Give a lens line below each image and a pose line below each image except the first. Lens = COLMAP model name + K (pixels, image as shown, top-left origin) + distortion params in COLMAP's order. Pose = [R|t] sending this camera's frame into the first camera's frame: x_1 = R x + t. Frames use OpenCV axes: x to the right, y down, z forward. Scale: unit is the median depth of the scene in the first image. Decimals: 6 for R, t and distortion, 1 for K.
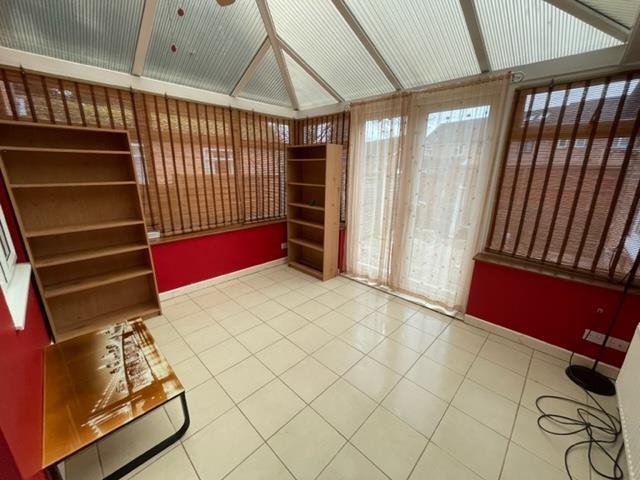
lens RADIAL K [[258.8, 0, 321.3], [0, 258.8, 241.4], [0, 0, 1]] dist [-0.001825, -0.000182]
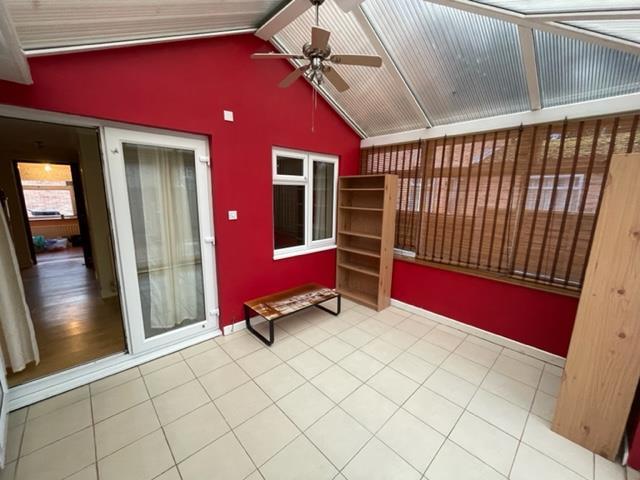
lens RADIAL K [[258.8, 0, 321.6], [0, 258.8, 239.0], [0, 0, 1]] dist [-0.001825, -0.000182]
pose [[-0.045440, 0.154828, -0.986896, 0.508260], [-0.290811, 0.943079, 0.161343, -0.152476], [0.955701, 0.294332, 0.002172, 0.538246]]
